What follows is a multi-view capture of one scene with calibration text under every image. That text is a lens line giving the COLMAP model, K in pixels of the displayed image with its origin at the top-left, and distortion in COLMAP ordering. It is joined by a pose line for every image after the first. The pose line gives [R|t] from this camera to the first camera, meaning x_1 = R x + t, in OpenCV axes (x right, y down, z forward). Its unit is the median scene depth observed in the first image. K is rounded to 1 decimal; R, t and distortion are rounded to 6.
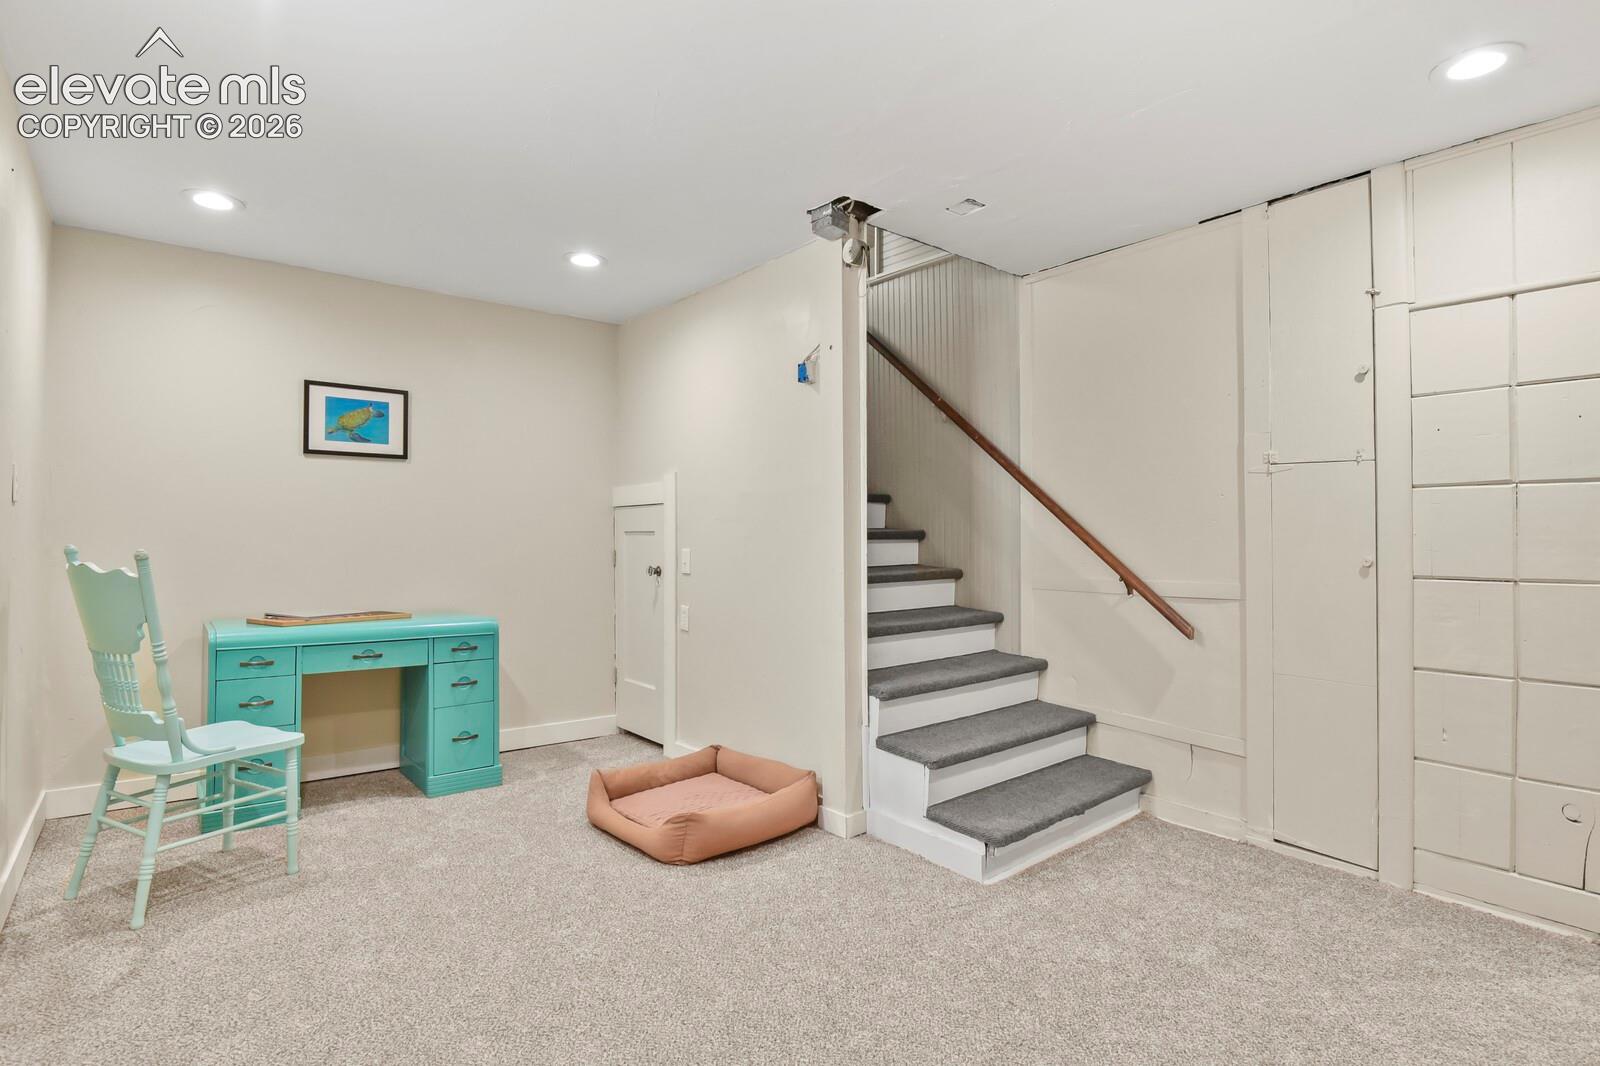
lens RADIAL K [[779.8, 0, 809.5], [0, 779.8, 529.2], [0, 0, 1]] dist [-0.005043, -0.007228]
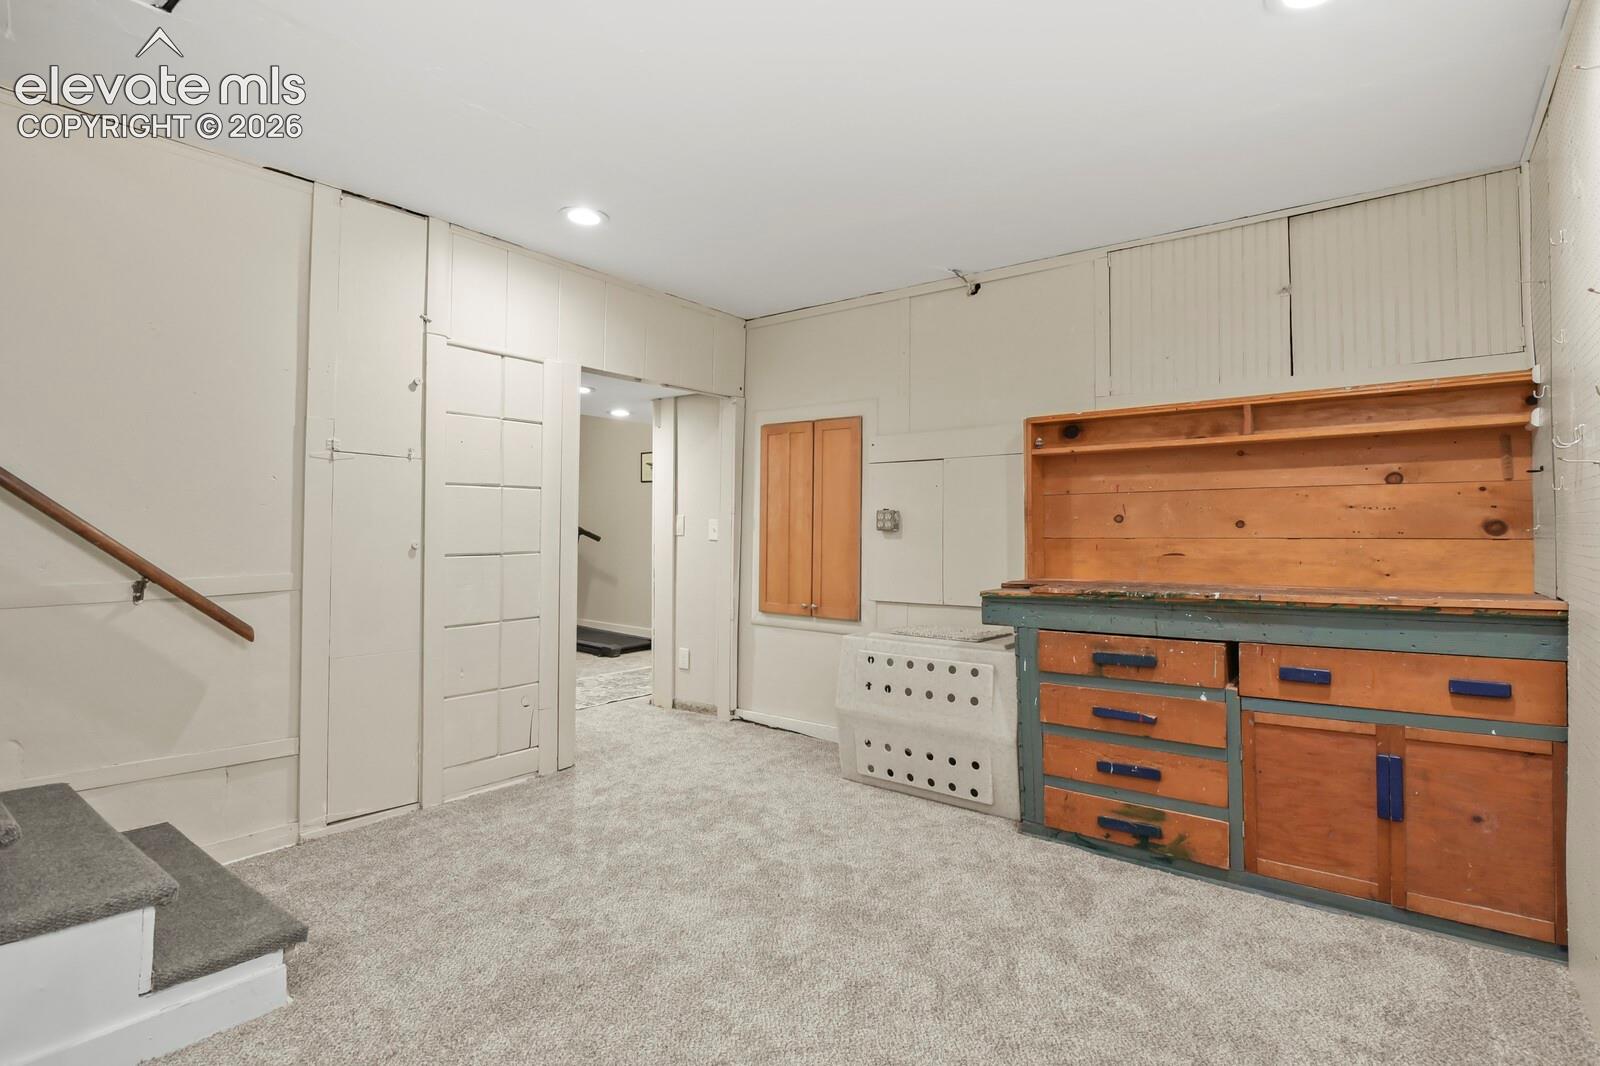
lens RADIAL K [[779.8, 0, 809.5], [0, 779.8, 529.2], [0, 0, 1]] dist [-0.005043, -0.007228]
pose [[-0.215897, -0.010762, 0.976357, -0.510509], [-0.011778, 0.999895, 0.008417, 0.001635], [-0.976345, -0.009682, -0.216001, 0.604099]]
